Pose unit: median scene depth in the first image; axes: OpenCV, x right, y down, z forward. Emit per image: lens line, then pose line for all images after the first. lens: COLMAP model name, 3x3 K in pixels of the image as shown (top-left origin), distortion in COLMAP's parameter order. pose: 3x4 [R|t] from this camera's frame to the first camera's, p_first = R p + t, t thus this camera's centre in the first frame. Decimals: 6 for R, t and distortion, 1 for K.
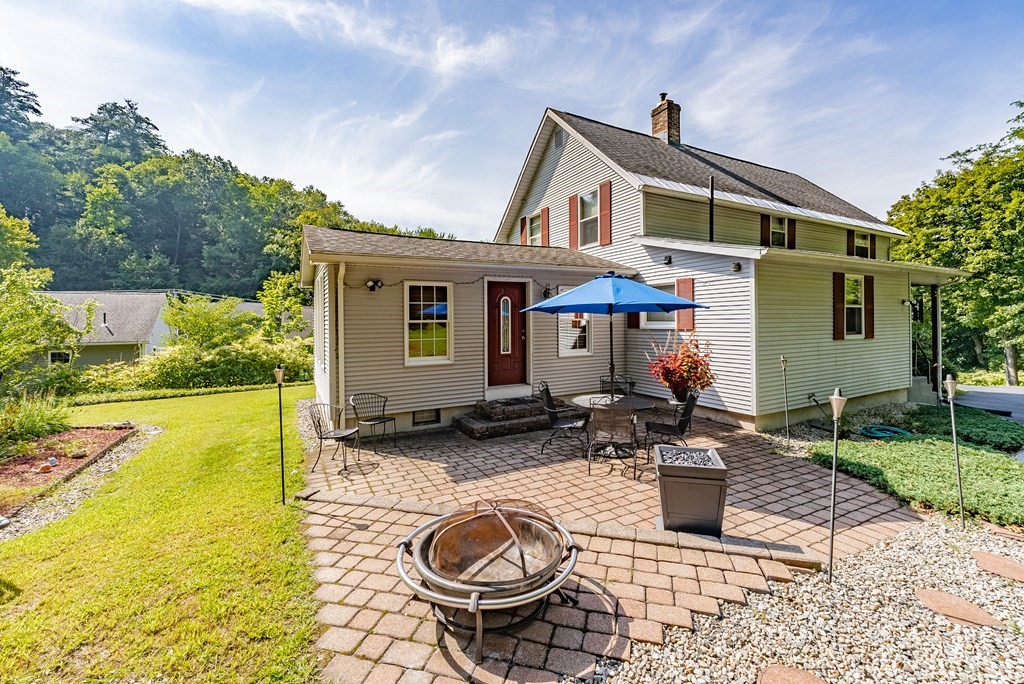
lens RADIAL K [[426.5, 0, 522.7], [0, 426.5, 320.6], [0, 0, 1]] dist [-0.001502, 0.000252]
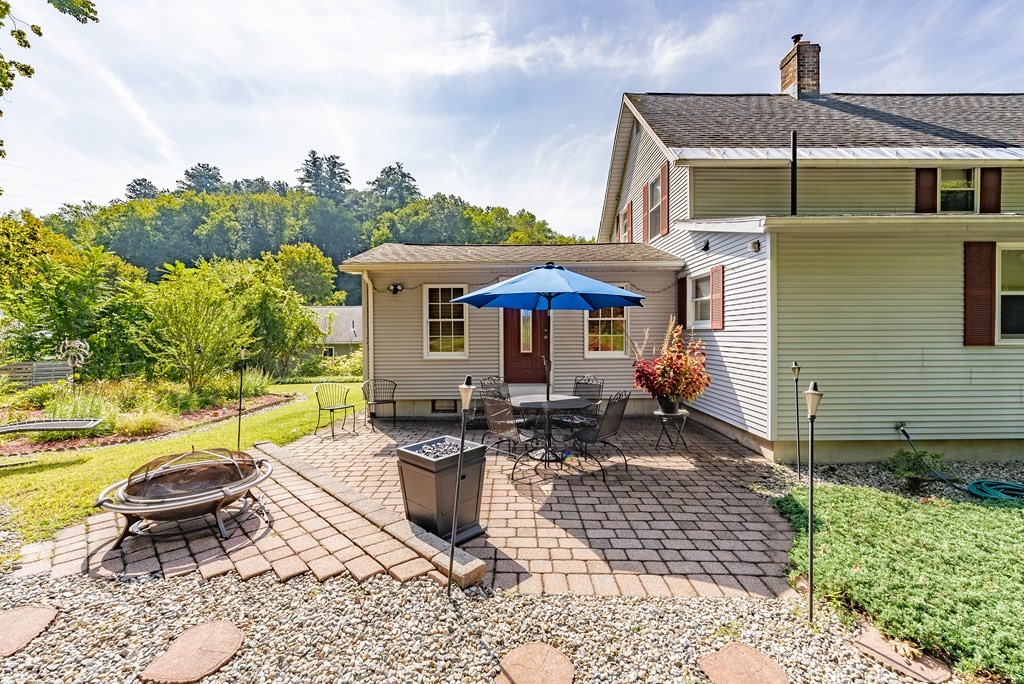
lens RADIAL K [[426.5, 0, 530.4], [0, 426.5, 335.8], [0, 0, 1]] dist [-0.001502, 0.000252]
pose [[0.883440, 0.010048, -0.468437, 0.273010], [-0.004499, 0.999906, 0.012964, 0.015144], [0.468523, -0.009345, 0.883402, 0.068818]]
